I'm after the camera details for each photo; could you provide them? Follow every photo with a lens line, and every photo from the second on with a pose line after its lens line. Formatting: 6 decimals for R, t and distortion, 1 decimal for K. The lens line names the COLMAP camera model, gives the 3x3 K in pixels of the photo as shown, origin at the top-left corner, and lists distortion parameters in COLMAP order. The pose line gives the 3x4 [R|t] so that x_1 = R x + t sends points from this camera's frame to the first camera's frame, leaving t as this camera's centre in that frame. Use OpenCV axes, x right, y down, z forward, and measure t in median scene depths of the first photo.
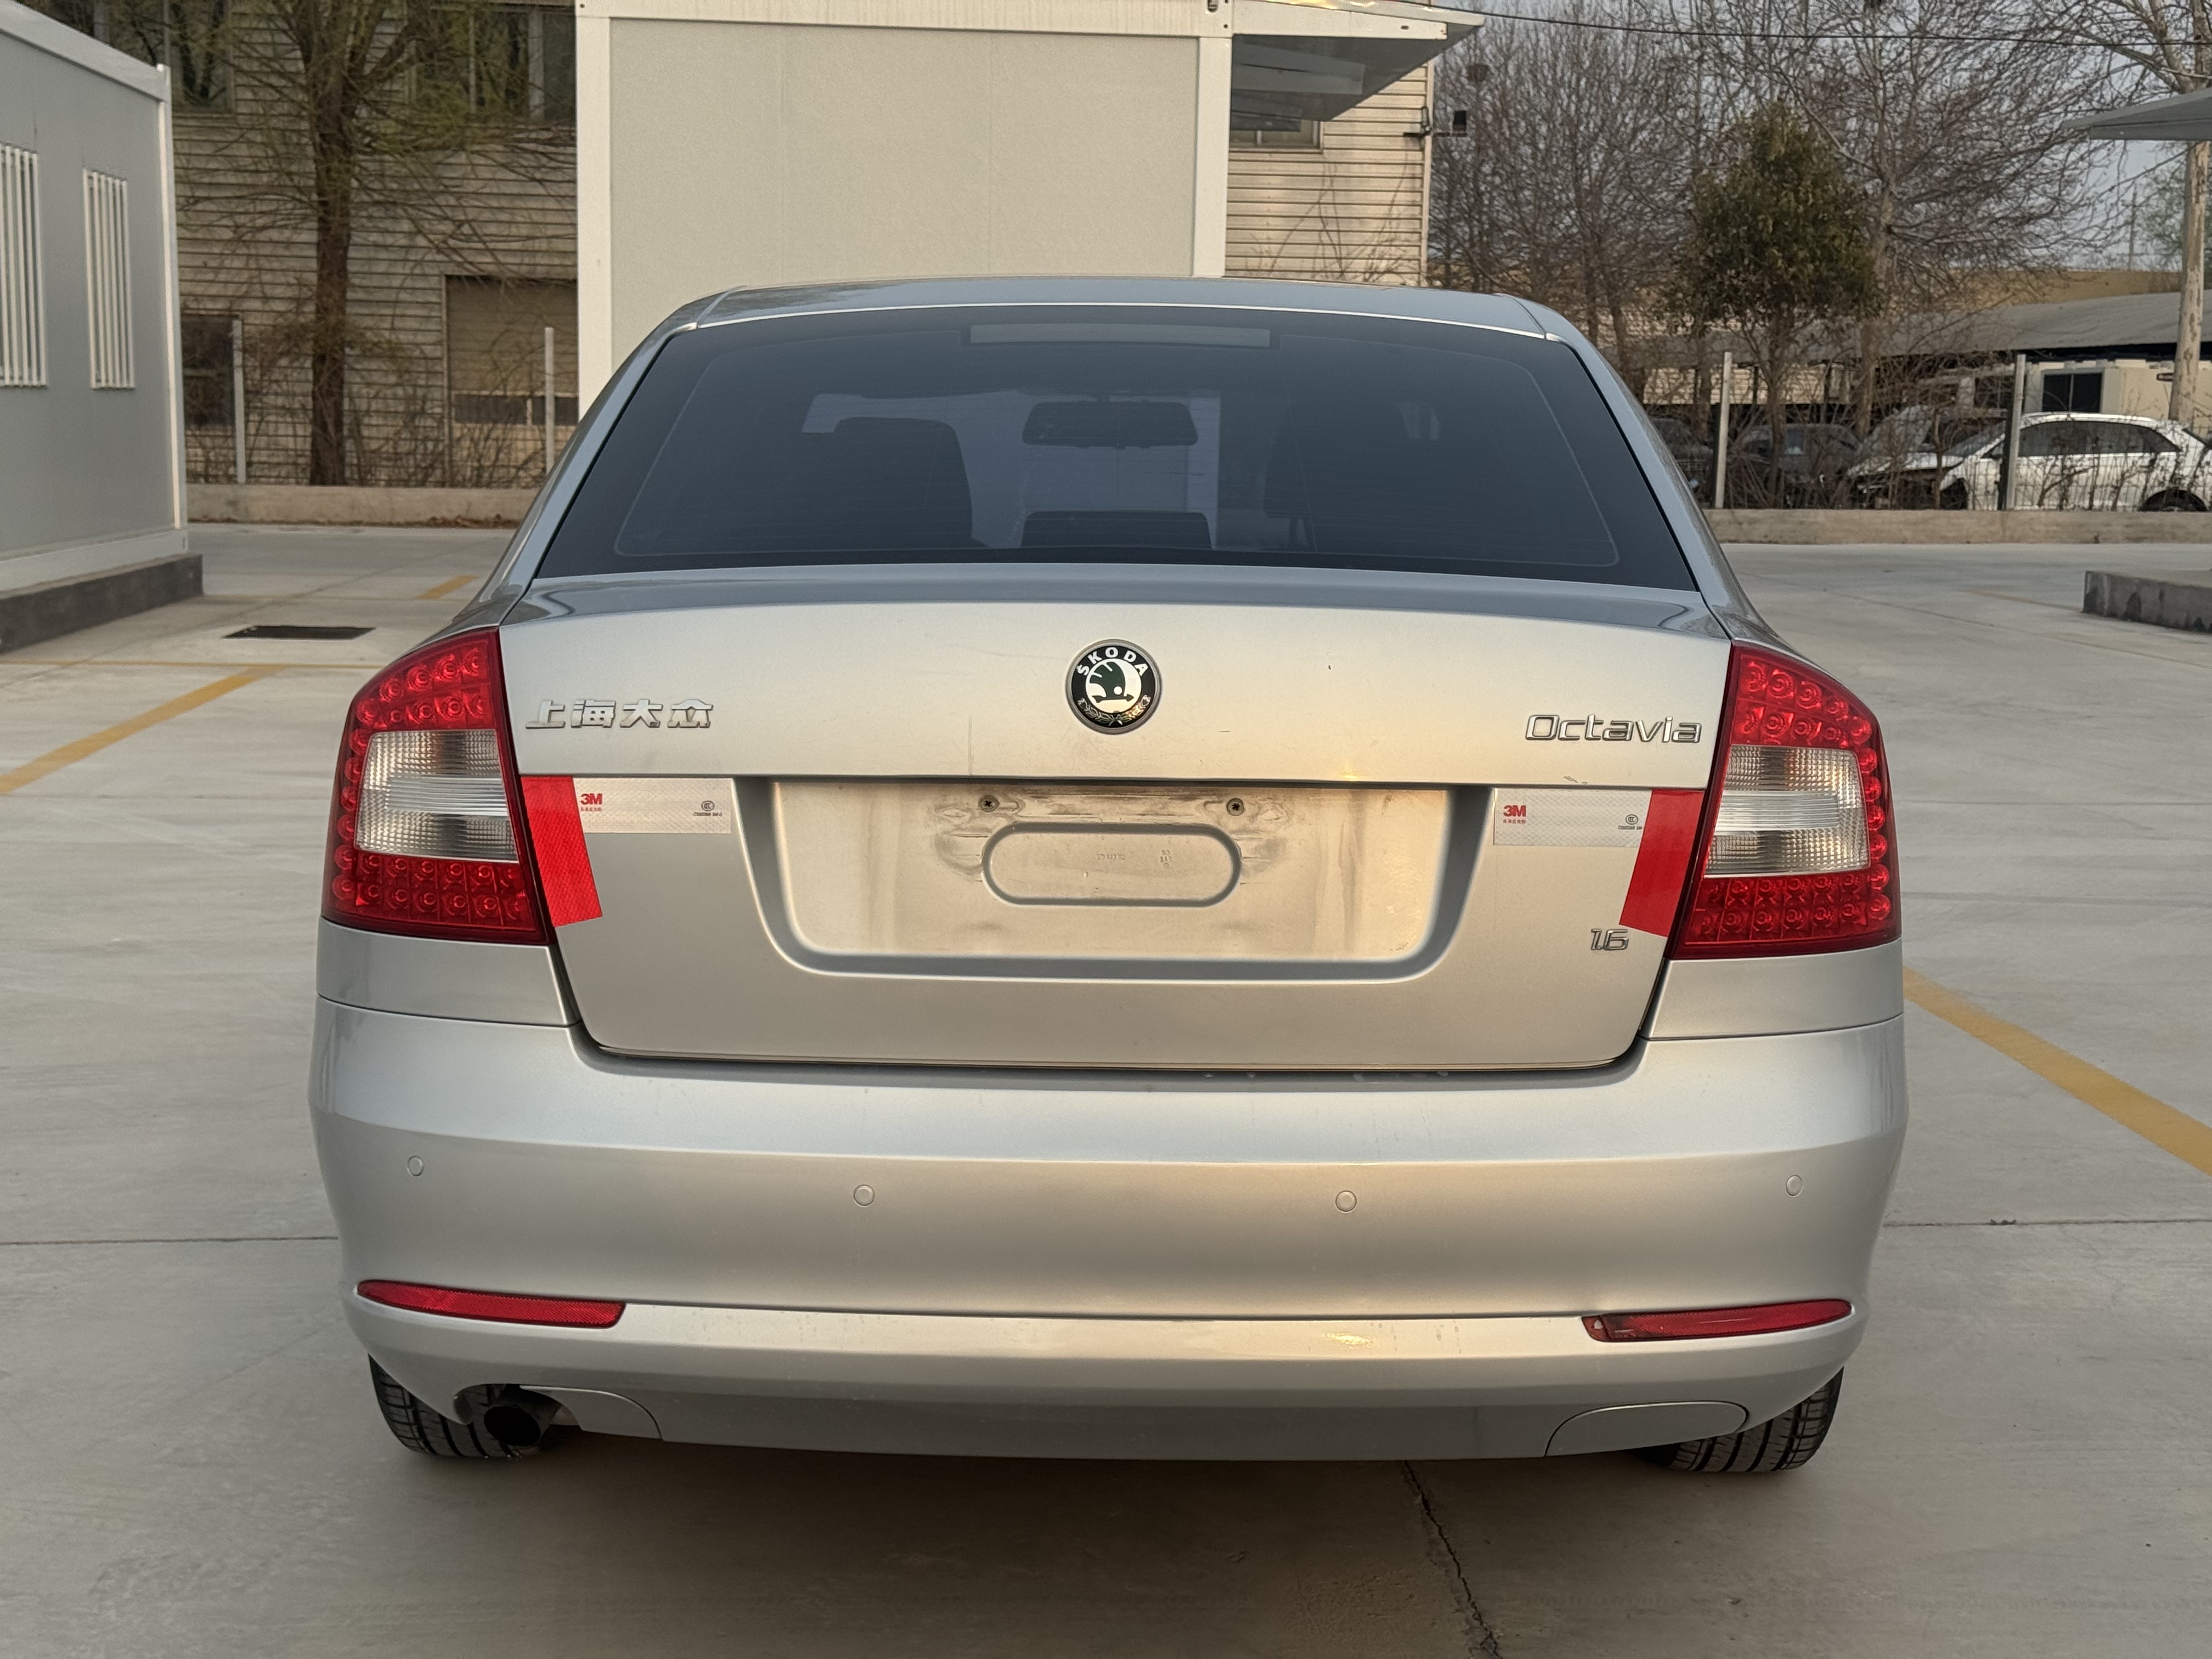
lens RADIAL K [[3079.7, 0, 1106.0], [0, 3079.7, 829.5], [0, 0, 1]] dist [0.169105, -0.445077]
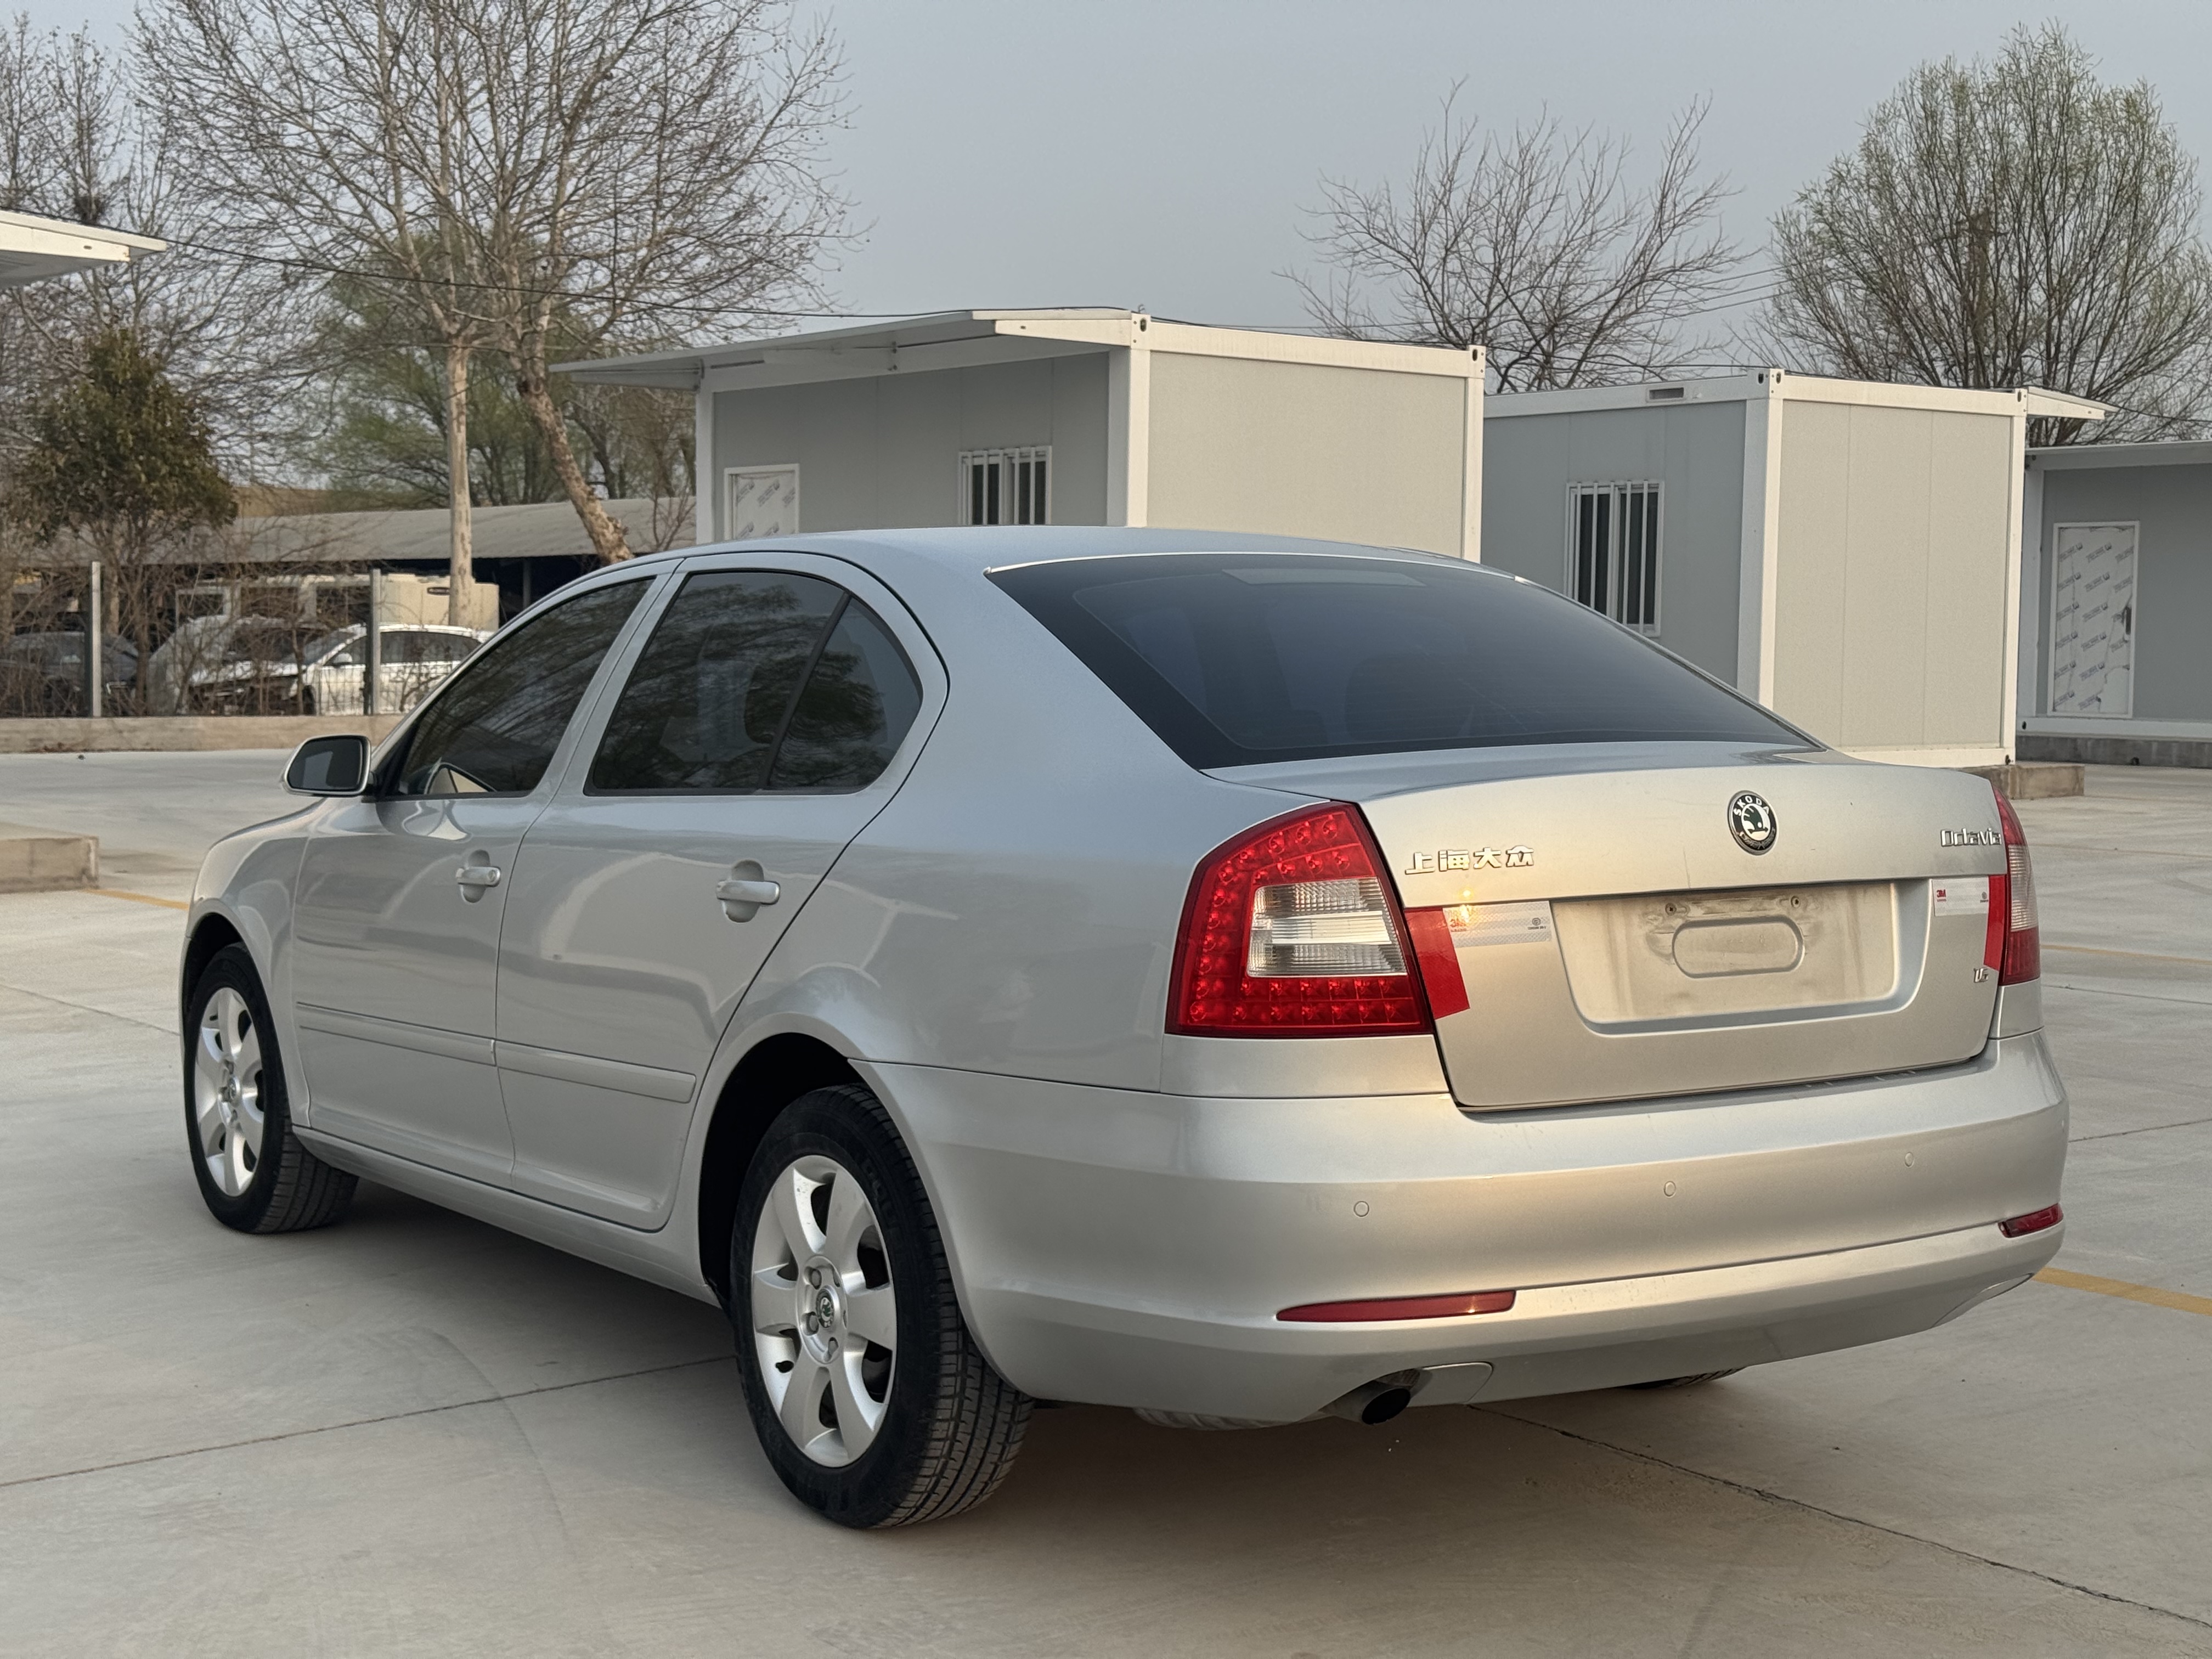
lens RADIAL K [[3043.7, 0, 1106.0], [0, 3043.7, 829.5], [0, 0, 1]] dist [0.147803, -0.022552]
pose [[0.830852, -0.043812, 0.554767, -1.036499], [0.079943, 0.995953, -0.041074, -0.008002], [-0.550722, 0.078476, 0.830991, -0.033647]]
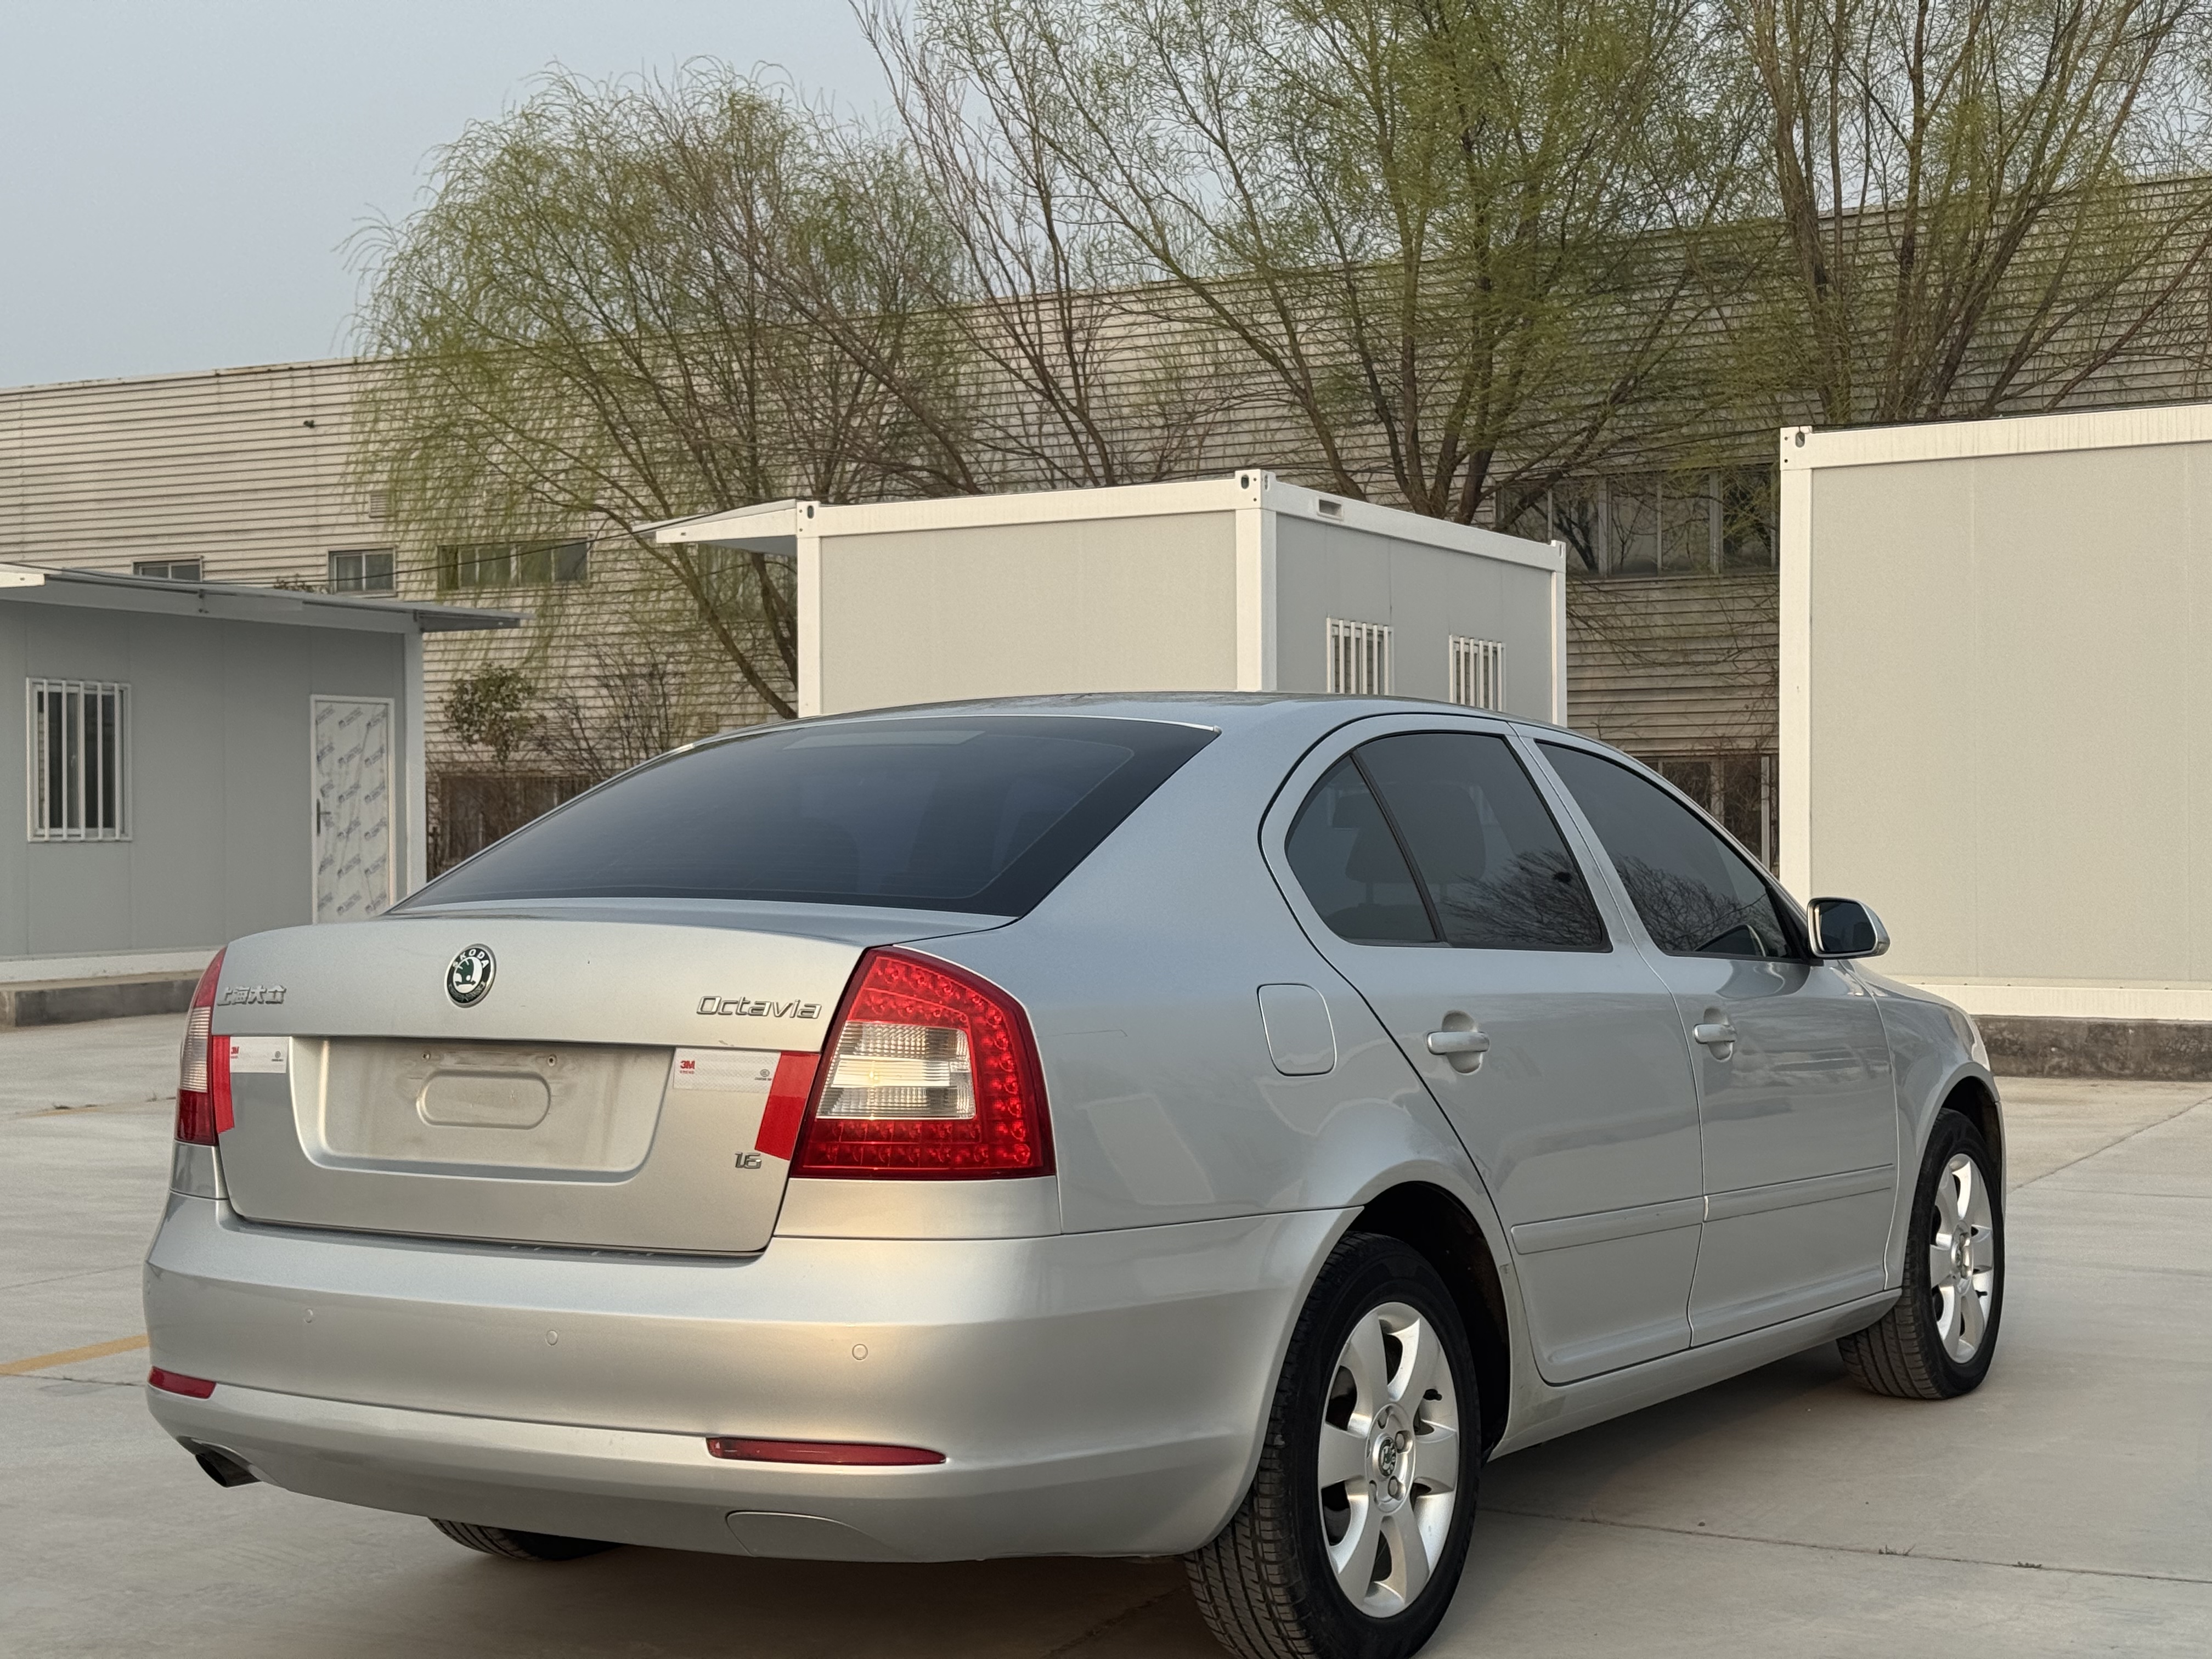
lens RADIAL K [[3013.0, 0, 1108.0], [0, 3013.0, 875.8], [0, 0, 1]] dist [0.196453, -0.000472]
pose [[0.840105, -0.017877, -0.542130, 1.027626], [-0.048966, 0.992877, -0.108621, 0.048131], [0.540210, 0.117799, 0.833245, -0.049445]]
